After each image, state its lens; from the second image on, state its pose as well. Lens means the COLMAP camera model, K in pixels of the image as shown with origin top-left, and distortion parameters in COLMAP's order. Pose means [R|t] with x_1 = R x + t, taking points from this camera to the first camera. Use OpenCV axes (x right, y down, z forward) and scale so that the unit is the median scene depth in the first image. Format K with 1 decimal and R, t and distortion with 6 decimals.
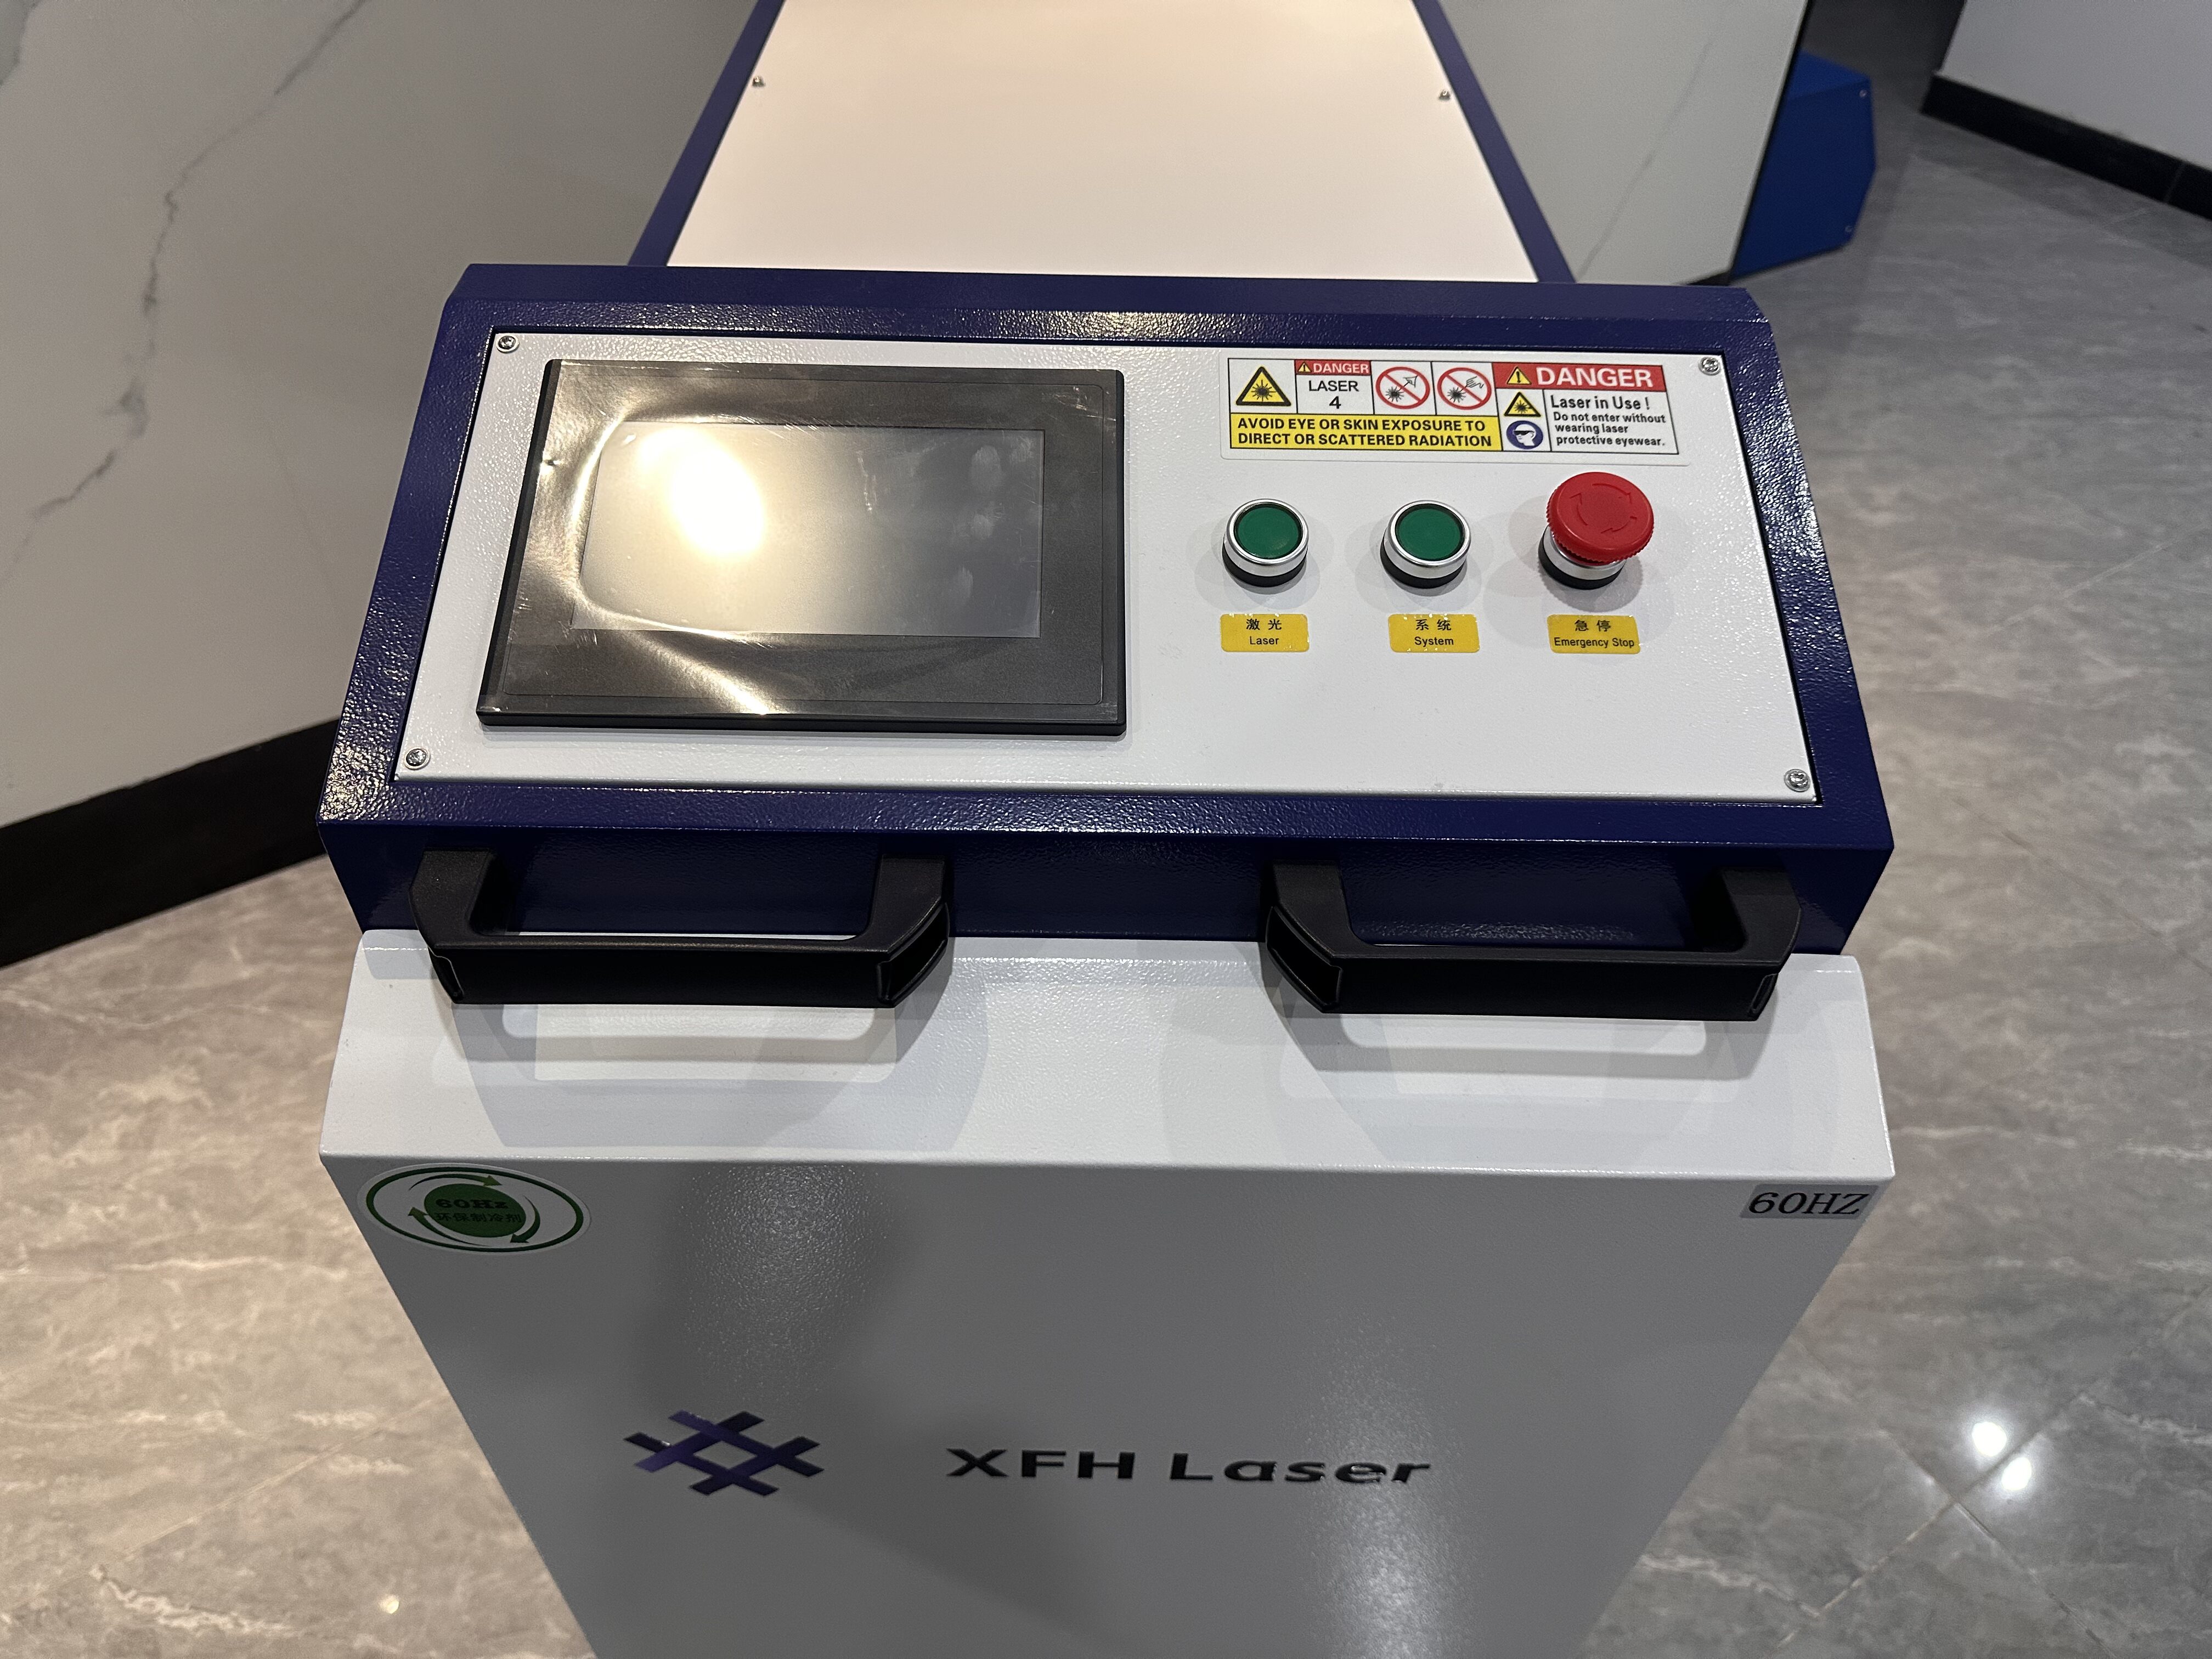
lens RADIAL K [[1586.9, 0, 1087.1], [0, 1586.9, 833.7], [0, 0, 1]] dist [-0.003197, -0.007164]
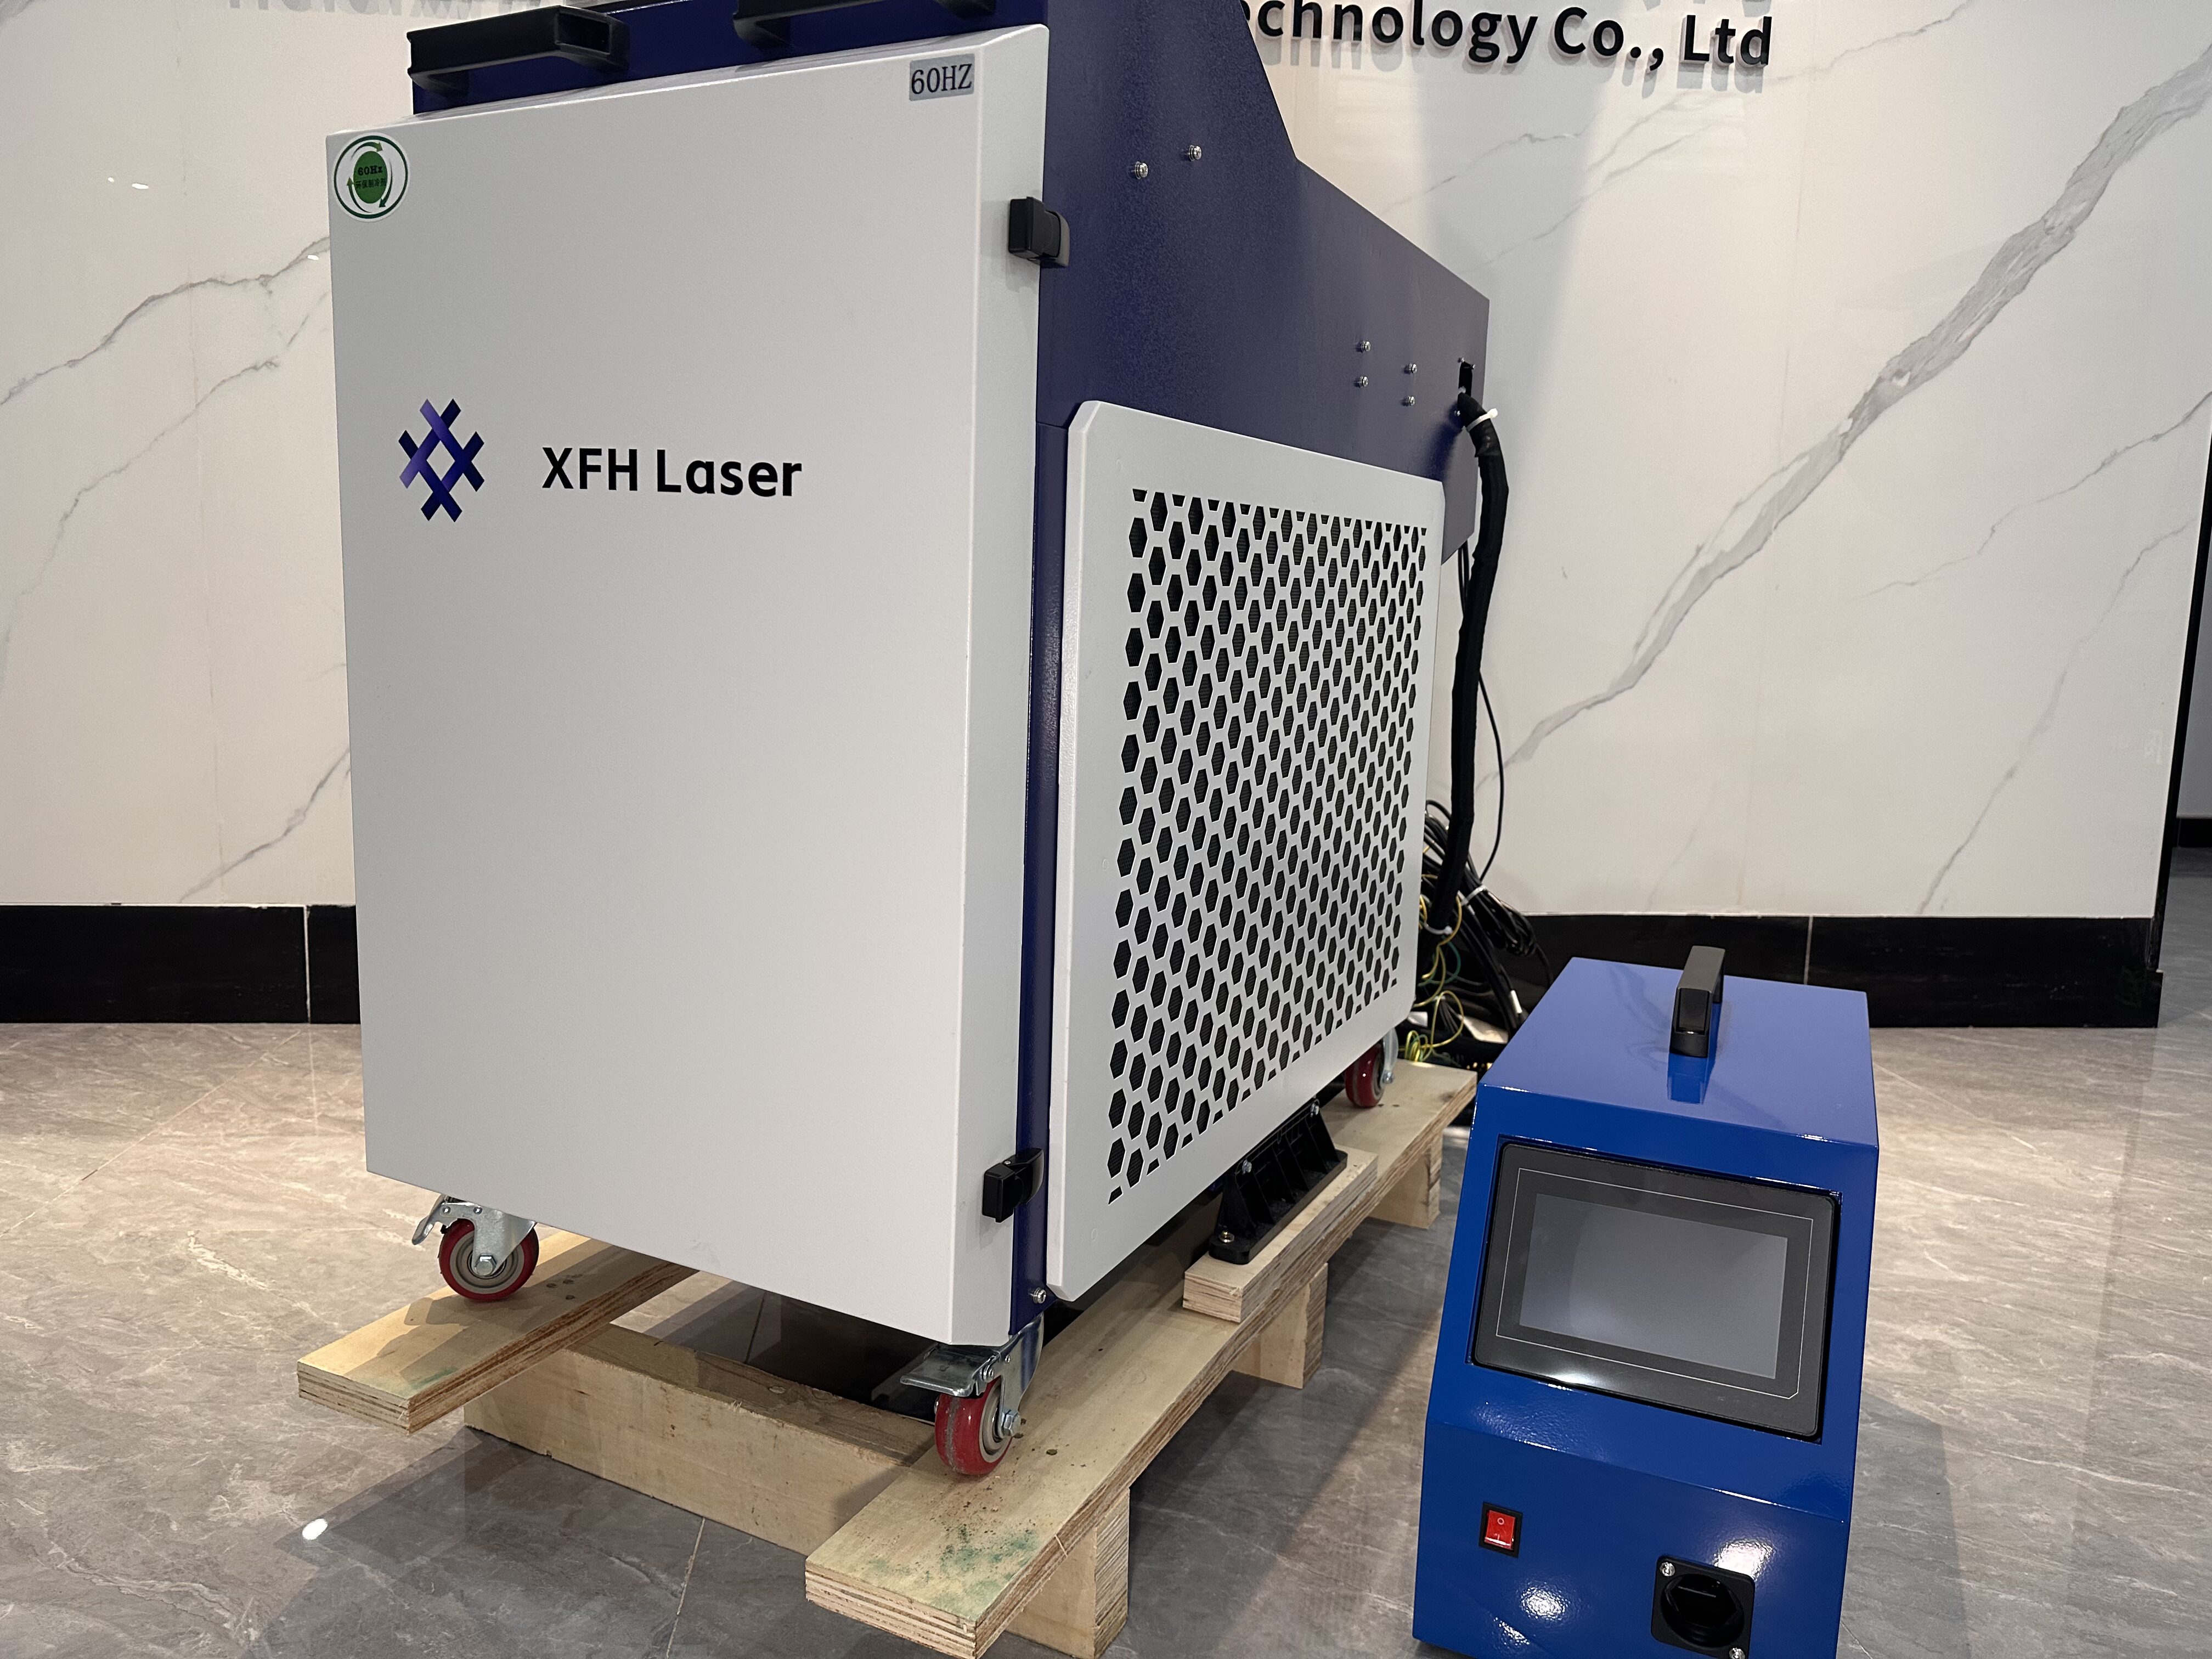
lens RADIAL K [[1602.8, 0, 1107.0], [0, 1602.8, 833.8], [0, 0, 1]] dist [-0.025286, 0.013895]
pose [[0.893275, 0.079349, -0.442451, 1.083345], [-0.323461, 0.796967, -0.510114, 1.266097], [0.312142, 0.598788, 0.737577, 0.252081]]
